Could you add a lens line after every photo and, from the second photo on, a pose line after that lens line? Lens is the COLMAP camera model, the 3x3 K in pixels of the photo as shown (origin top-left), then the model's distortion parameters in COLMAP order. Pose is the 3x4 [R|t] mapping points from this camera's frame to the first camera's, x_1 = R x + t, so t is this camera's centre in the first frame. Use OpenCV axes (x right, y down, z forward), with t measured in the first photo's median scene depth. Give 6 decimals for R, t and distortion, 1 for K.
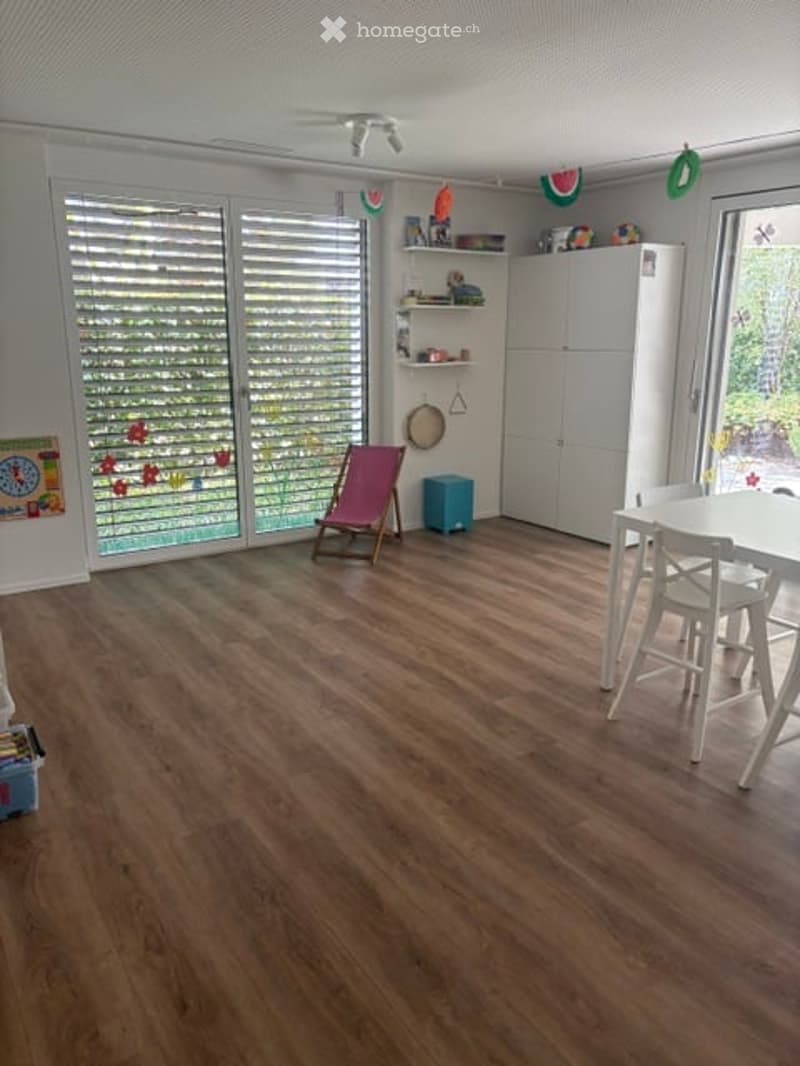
lens RADIAL K [[802.2, 0, 400.0], [0, 802.2, 543.5], [0, 0, 1]] dist [0.010372, 0.000444]
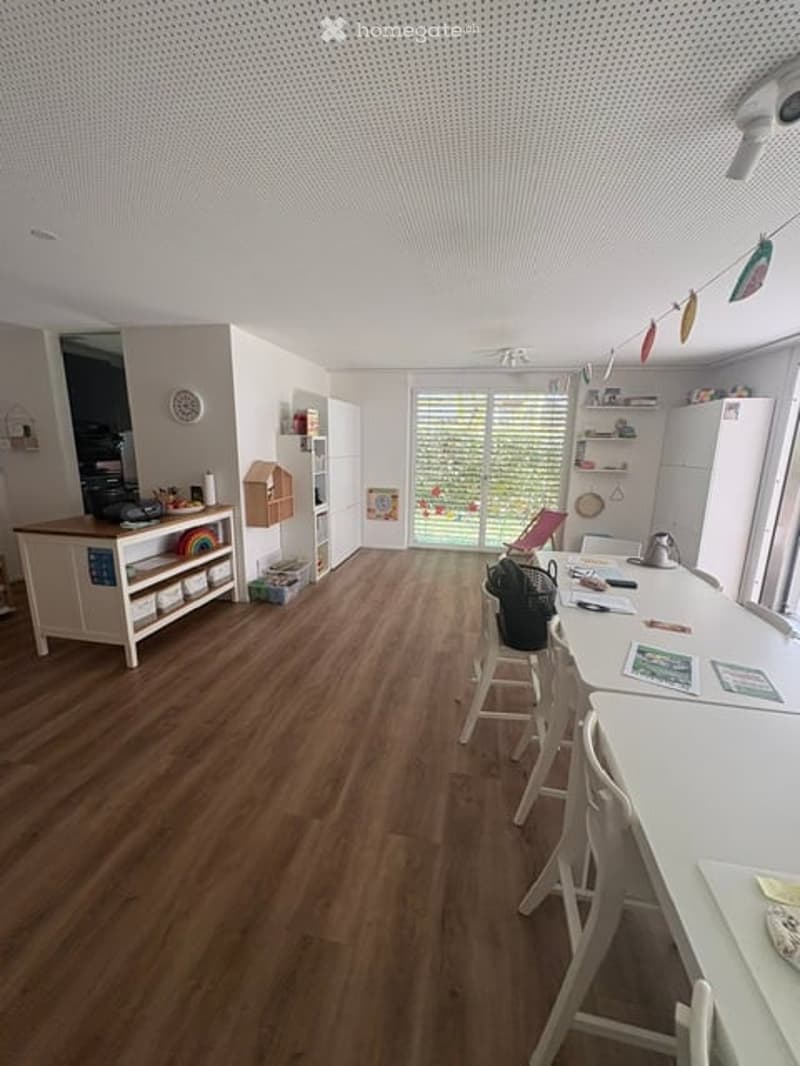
lens RADIAL K [[425.8, 0, 400.0], [0, 425.8, 532.5], [0, 0, 1]] dist [0.000060, -0.000069]
pose [[0.712260, 0.156161, -0.684324, 0.417935], [-0.201372, 0.979416, 0.013908, -0.017905], [0.672410, 0.127897, 0.729045, 0.047873]]
